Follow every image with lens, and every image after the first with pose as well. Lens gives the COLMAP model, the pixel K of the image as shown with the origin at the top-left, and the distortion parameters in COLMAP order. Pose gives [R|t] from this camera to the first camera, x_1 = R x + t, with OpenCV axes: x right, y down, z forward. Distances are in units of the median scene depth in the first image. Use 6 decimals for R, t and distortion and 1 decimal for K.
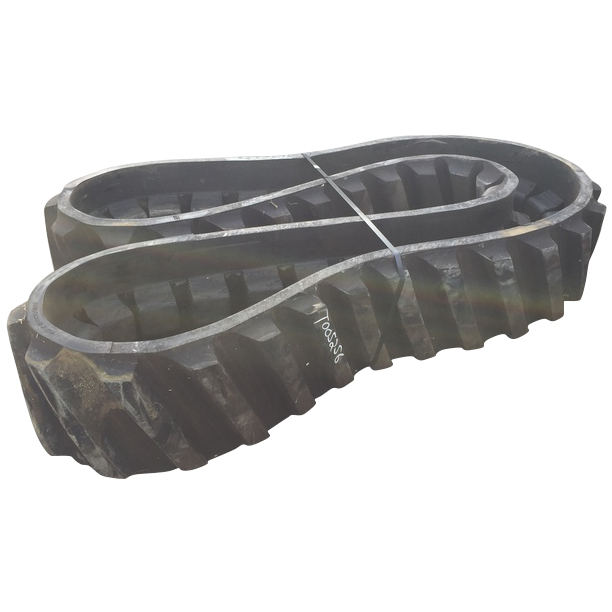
lens RADIAL K [[704.2, 0, 307.6], [0, 704.2, 309.2], [0, 0, 1]] dist [0.057061, 0.000000]
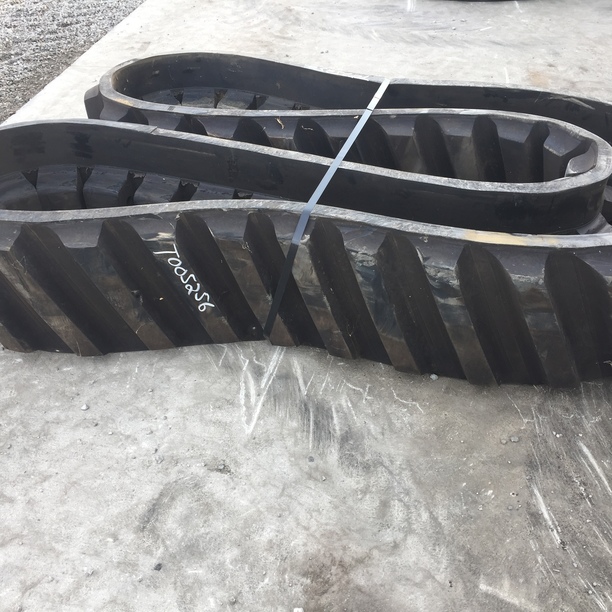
lens RADIAL K [[704.2, 0, 307.1], [0, 704.2, 302.6], [0, 0, 1]] dist [0.057061, 0.000000]
pose [[0.785857, 0.363600, -0.500224, 0.536738], [-0.317258, 0.931374, 0.178575, -0.120368], [0.530826, 0.018366, 0.847282, 0.326744]]
